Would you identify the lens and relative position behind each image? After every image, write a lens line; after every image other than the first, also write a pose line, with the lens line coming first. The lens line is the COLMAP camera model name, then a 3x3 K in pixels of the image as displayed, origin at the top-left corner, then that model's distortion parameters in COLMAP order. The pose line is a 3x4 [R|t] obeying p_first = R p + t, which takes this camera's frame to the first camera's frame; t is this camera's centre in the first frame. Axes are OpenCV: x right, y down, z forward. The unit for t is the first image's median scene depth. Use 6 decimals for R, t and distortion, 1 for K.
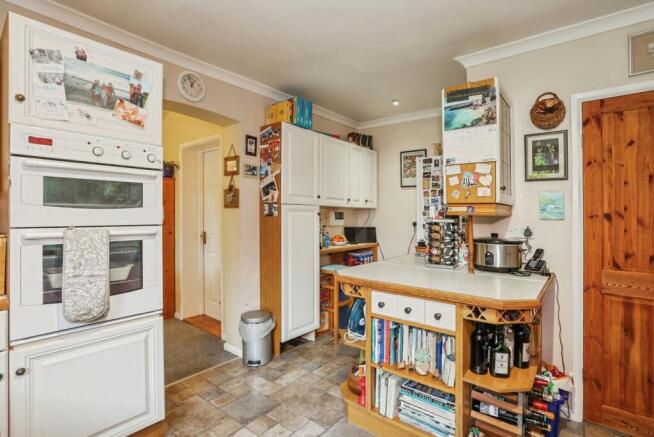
lens RADIAL K [[329.0, 0, 324.1], [0, 329.0, 207.8], [0, 0, 1]] dist [-0.001488, -0.000485]
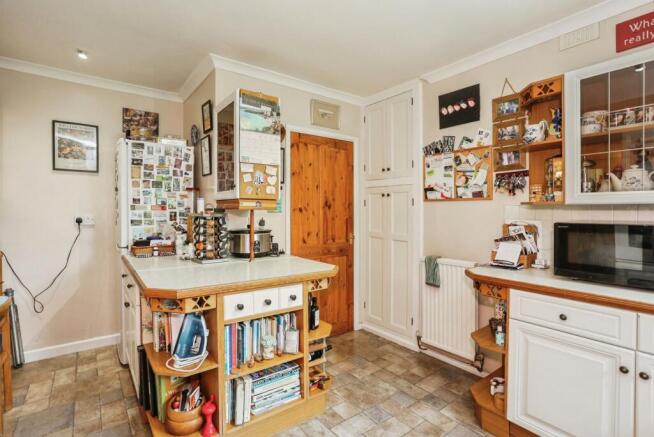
lens RADIAL K [[329.0, 0, 324.1], [0, 329.0, 207.8], [0, 0, 1]] dist [-0.001488, -0.000485]
pose [[0.253265, -0.002346, 0.967394, -0.603358], [-0.021356, 0.999740, 0.008015, 0.002098], [-0.967161, -0.022690, 0.253149, 0.493985]]
